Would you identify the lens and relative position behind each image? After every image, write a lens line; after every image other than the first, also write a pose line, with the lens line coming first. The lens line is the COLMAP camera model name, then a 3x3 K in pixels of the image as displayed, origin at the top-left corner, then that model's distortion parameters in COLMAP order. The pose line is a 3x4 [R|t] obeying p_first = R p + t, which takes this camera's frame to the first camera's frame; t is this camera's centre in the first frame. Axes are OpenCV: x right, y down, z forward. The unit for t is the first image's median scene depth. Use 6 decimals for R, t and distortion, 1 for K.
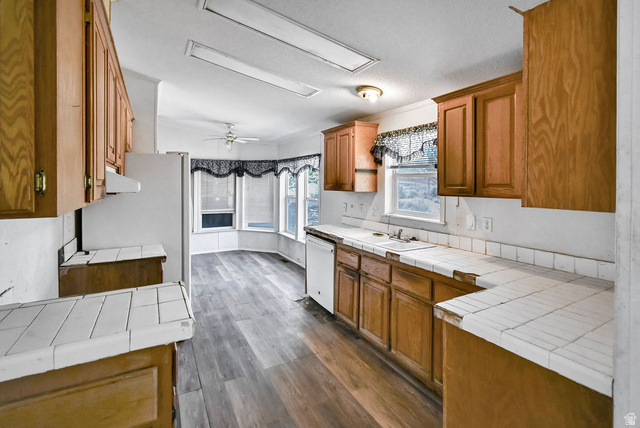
lens RADIAL K [[284.4, 0, 315.2], [0, 284.4, 189.7], [0, 0, 1]] dist [0.026767, -0.000267]
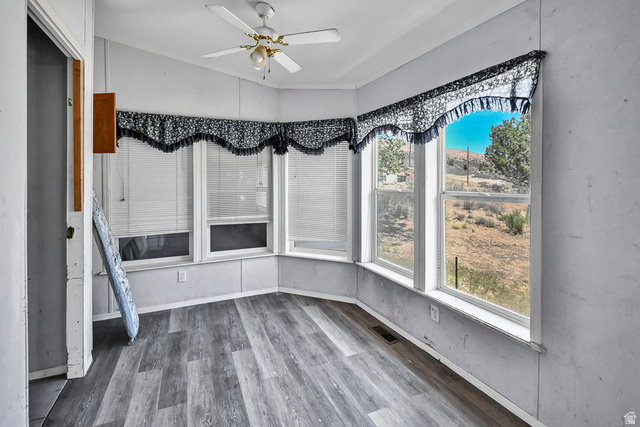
lens RADIAL K [[287.0, 0, 321.0], [0, 287.0, 190.6], [0, 0, 1]] dist [0.011073, -0.000612]
pose [[0.997712, -0.005459, -0.067382, -0.289615], [0.005717, 0.999977, 0.003630, 0.038819], [0.067360, -0.004007, 0.997721, 0.897091]]
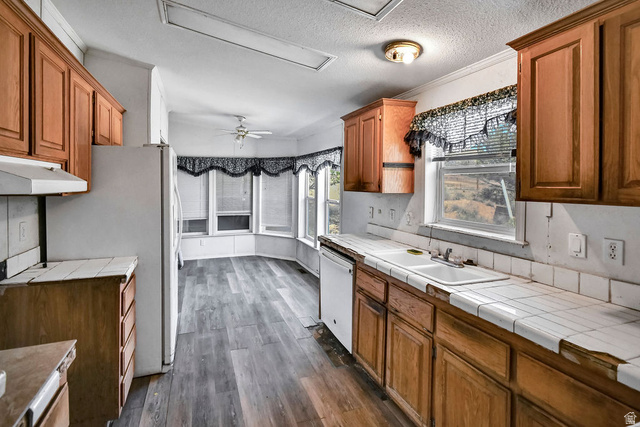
lens RADIAL K [[287.0, 0, 295.2], [0, 287.0, 192.0], [0, 0, 1]] dist [0.011073, -0.000612]
pose [[0.983303, 0.003987, -0.181934, 0.050457], [-0.002769, 0.999972, 0.006952, -0.000725], [0.181956, -0.006332, 0.983286, 0.211850]]
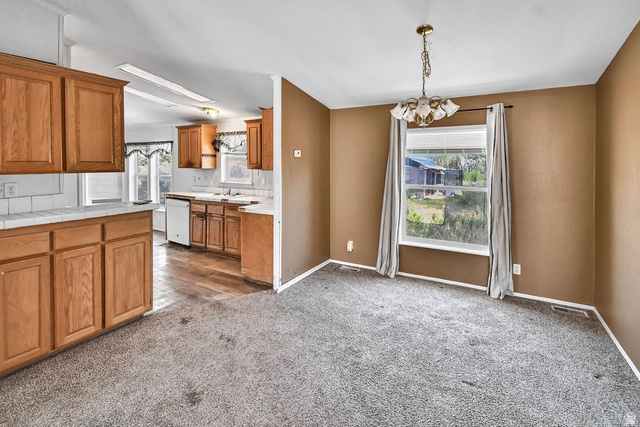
lens RADIAL K [[308.2, 0, 312.6], [0, 308.2, 175.4], [0, 0, 1]] dist [0.000291, 0.000906]
pose [[0.870379, -0.013953, 0.492185, -0.167908], [0.008670, 0.999878, 0.013015, 0.028631], [-0.492306, -0.007061, 0.870394, -0.786090]]
